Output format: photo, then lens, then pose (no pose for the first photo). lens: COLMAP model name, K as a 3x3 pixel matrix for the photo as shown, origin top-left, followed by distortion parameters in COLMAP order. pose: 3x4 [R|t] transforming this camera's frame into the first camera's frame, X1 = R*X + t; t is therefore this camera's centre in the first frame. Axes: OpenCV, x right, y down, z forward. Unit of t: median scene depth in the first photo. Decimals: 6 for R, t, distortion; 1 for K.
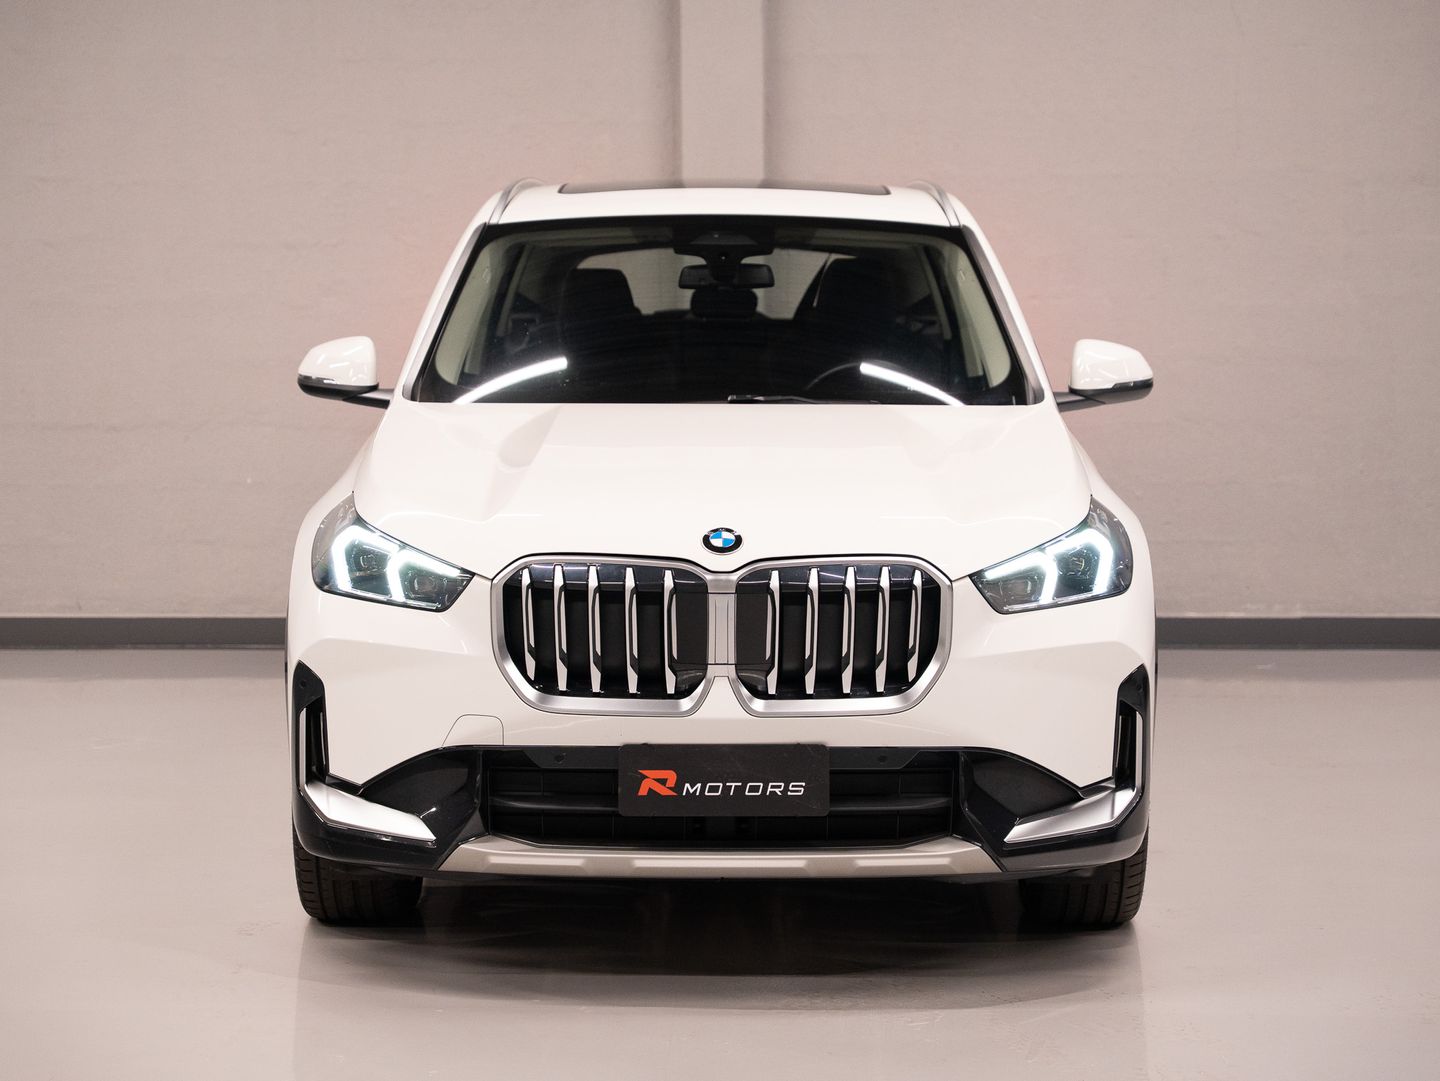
lens RADIAL K [[3249.4, 0, 720.0], [0, 3249.4, 540.5], [0, 0, 1]] dist [0.067874, 0.122522]
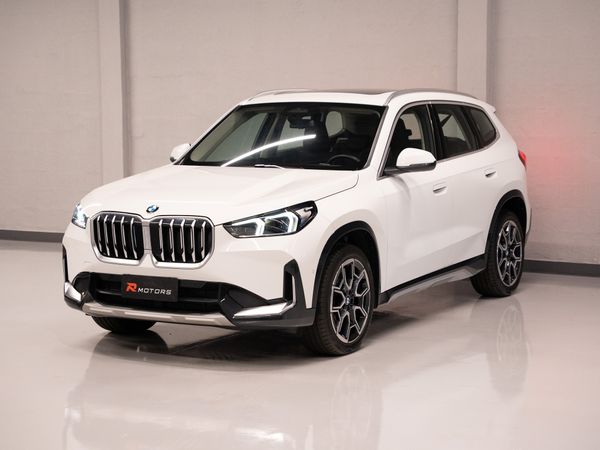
lens RADIAL K [[1353.9, 0, 300.0], [0, 1353.9, 225.0], [0, 0, 1]] dist [0.067874, 0.122522]
pose [[0.873130, 0.043314, -0.485559, 0.736007], [-0.047830, 0.998851, 0.003093, 0.004455], [0.485135, 0.020524, 0.874198, -0.039455]]
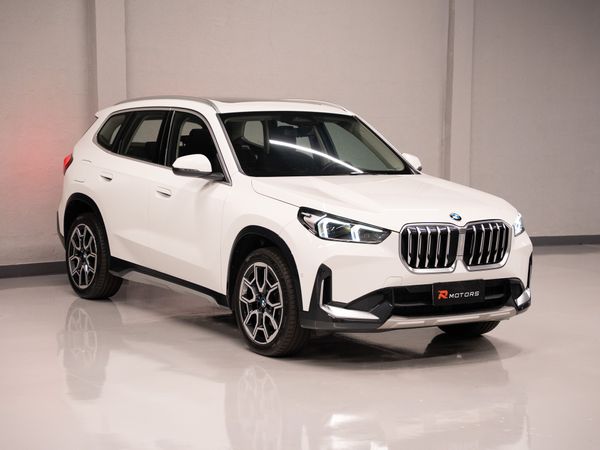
lens RADIAL K [[1353.9, 0, 300.0], [0, 1353.9, 225.0], [0, 0, 1]] dist [0.067874, 0.122522]
pose [[0.827235, -0.035575, 0.560729, -0.865054], [0.040719, 0.999165, 0.003319, -0.002720], [-0.560379, 0.020087, 0.827992, -0.008041]]
